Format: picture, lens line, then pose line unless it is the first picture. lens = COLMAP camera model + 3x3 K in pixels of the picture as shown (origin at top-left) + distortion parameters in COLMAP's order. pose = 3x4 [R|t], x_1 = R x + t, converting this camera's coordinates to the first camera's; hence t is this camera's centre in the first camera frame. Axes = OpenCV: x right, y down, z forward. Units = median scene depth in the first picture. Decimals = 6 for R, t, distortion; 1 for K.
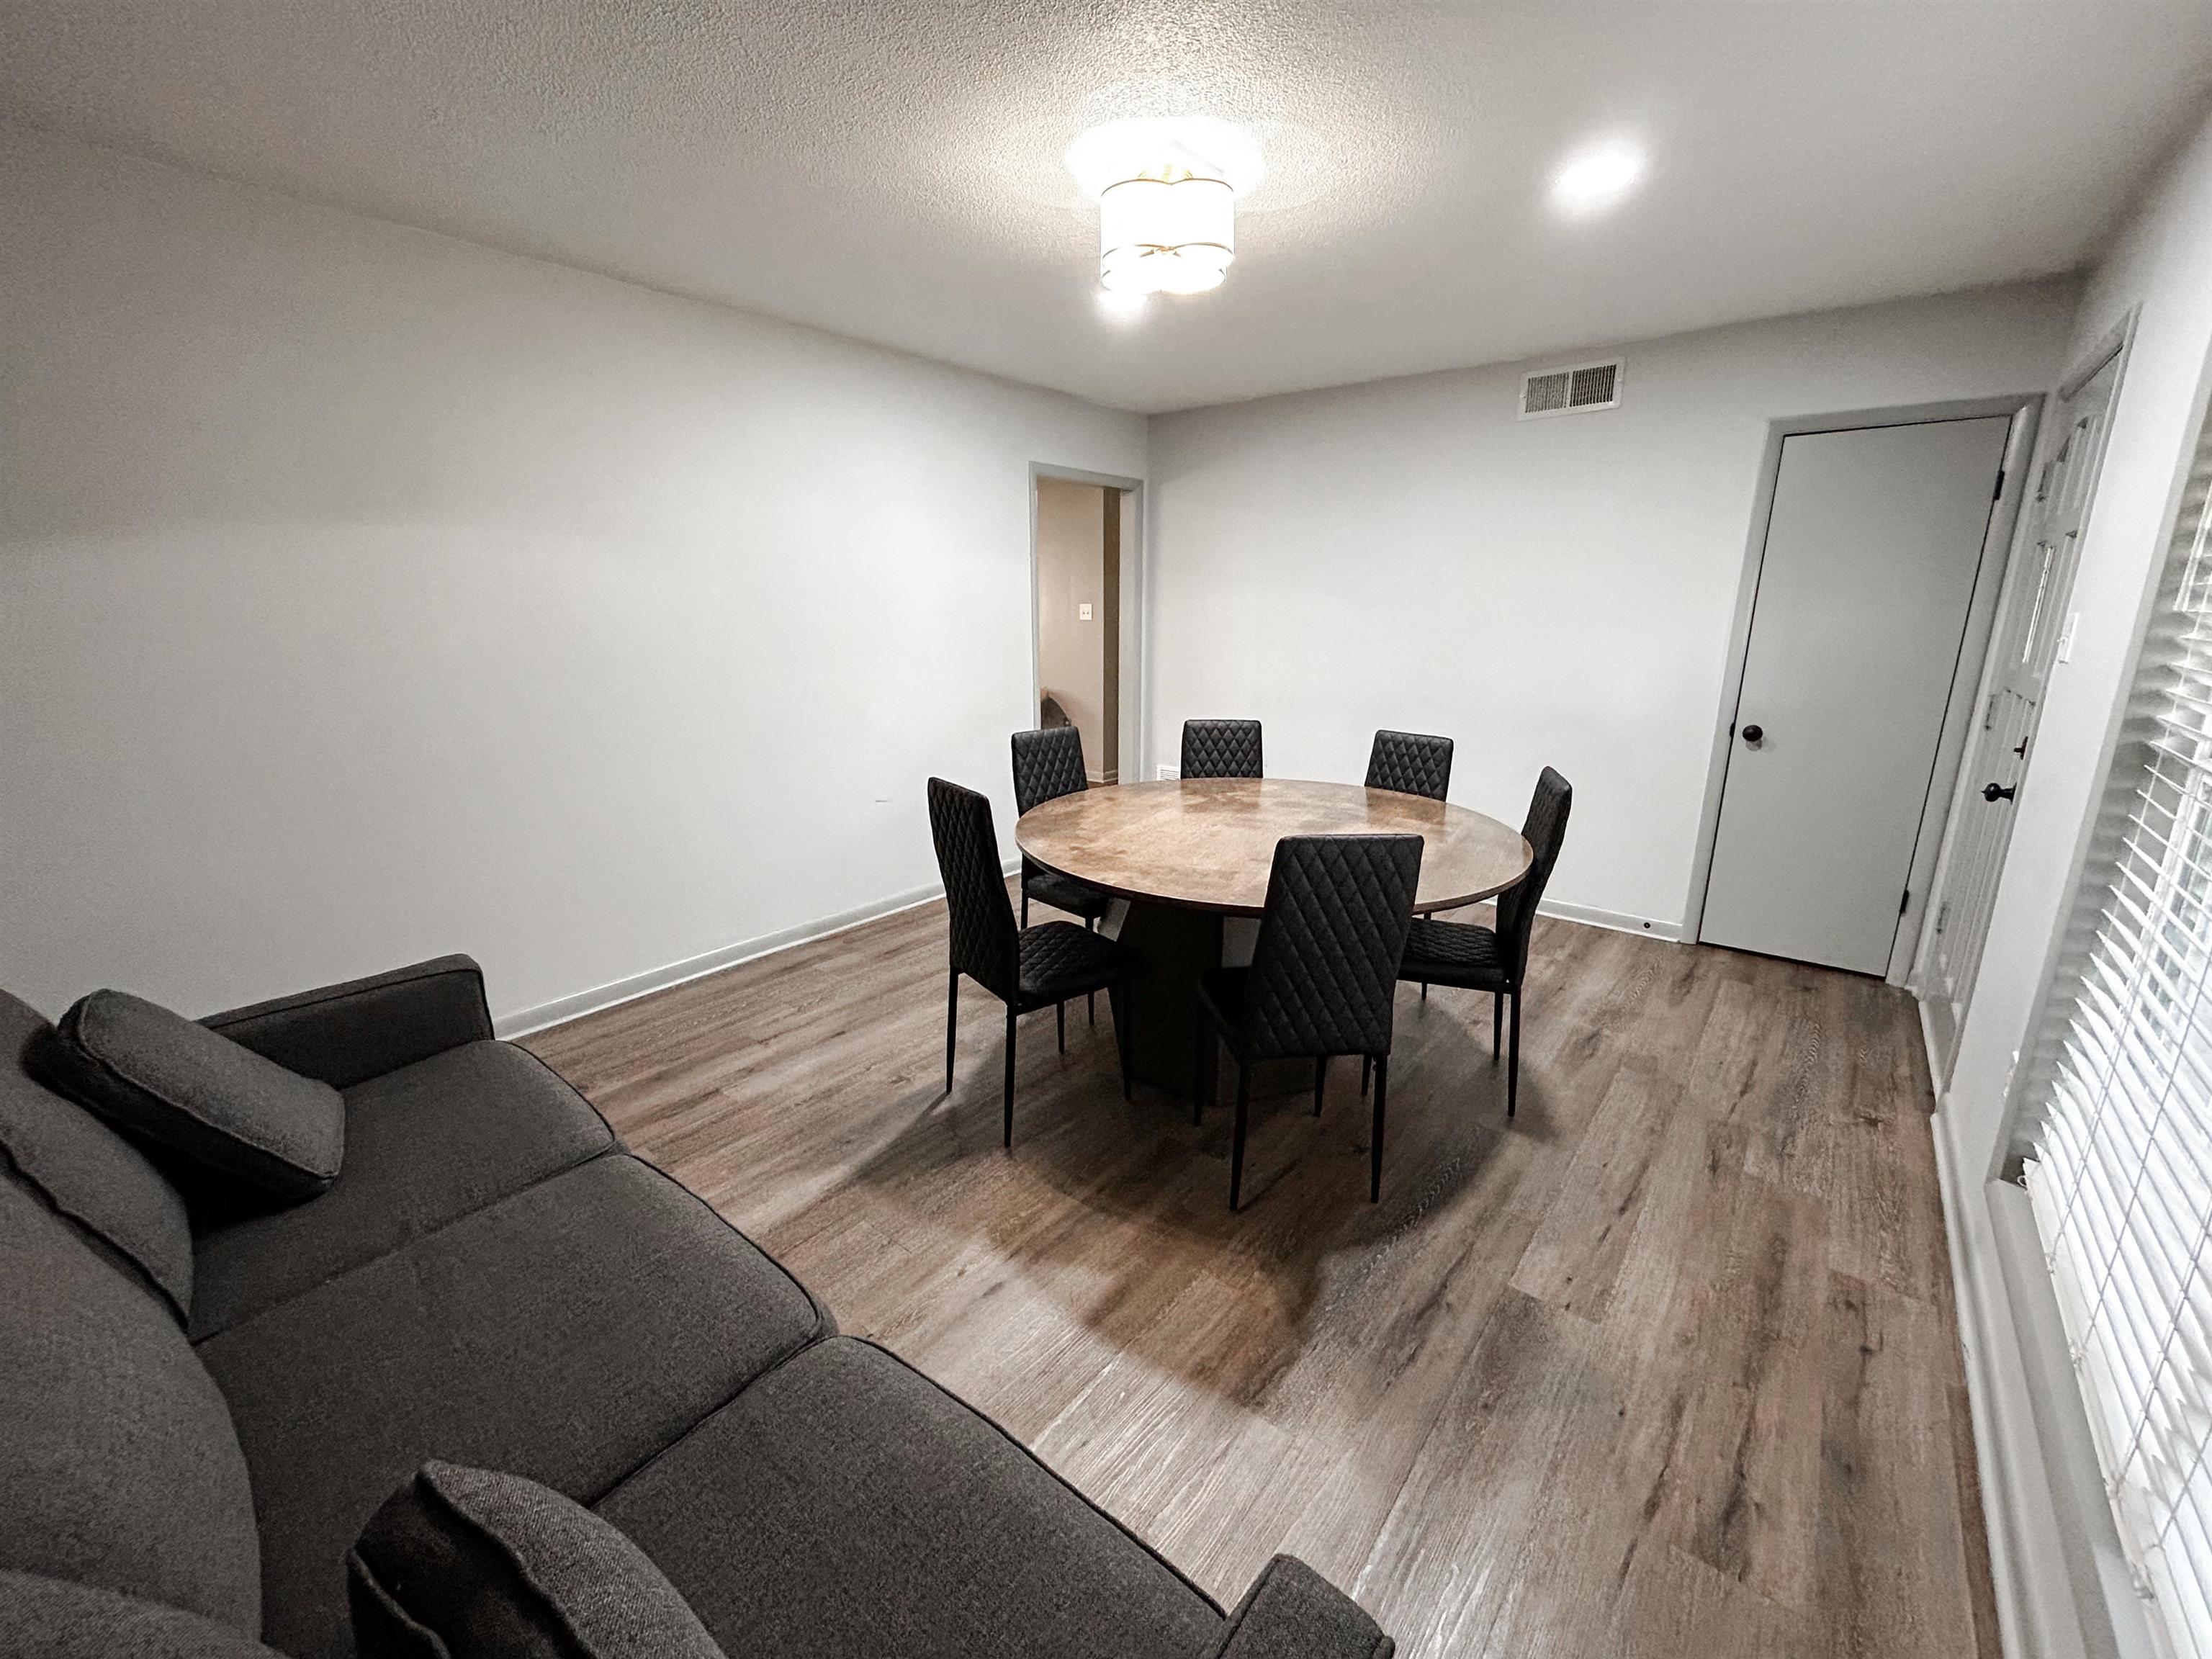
lens RADIAL K [[890.5, 0, 1101.5], [0, 890.5, 824.8], [0, 0, 1]] dist [0.000995, 0.001804]
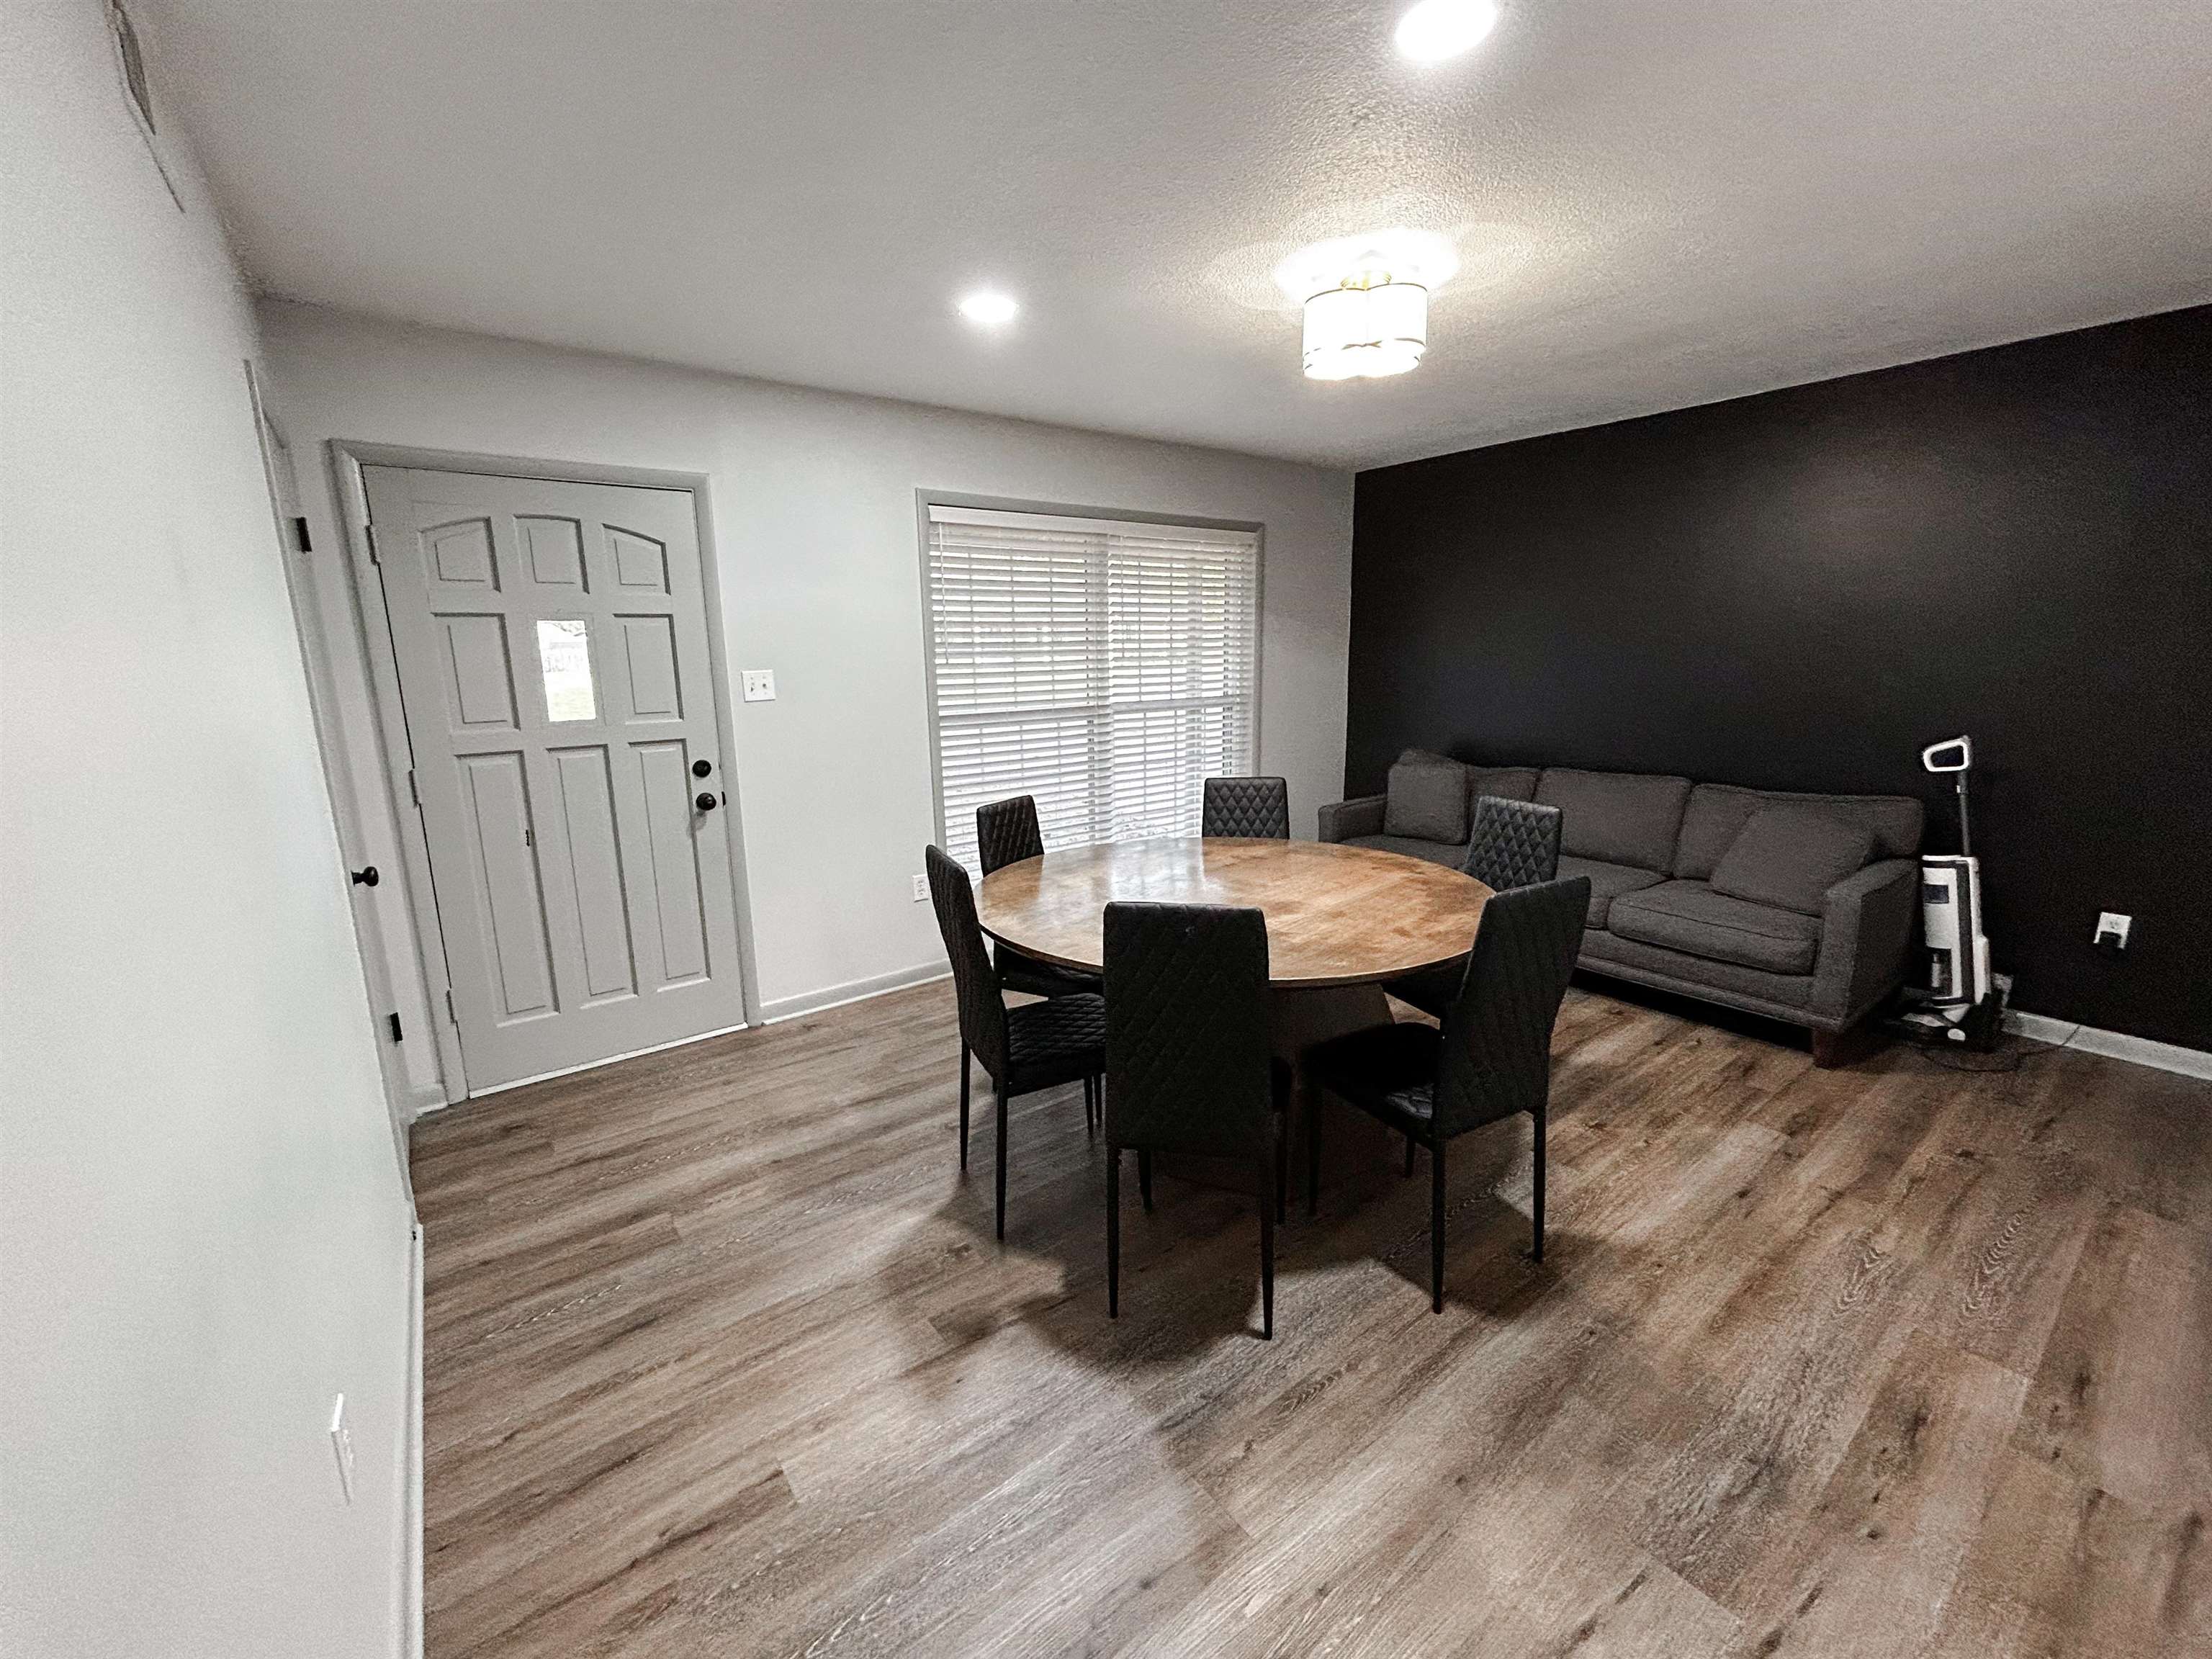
lens RADIAL K [[890.5, 0, 1095.6], [0, 890.5, 823.4], [0, 0, 1]] dist [0.000995, 0.001804]
pose [[-0.970397, -0.030460, 0.239586, 0.081730], [0.075022, 0.904923, 0.418911, -0.439156], [-0.229567, 0.424485, -0.875849, 1.699377]]
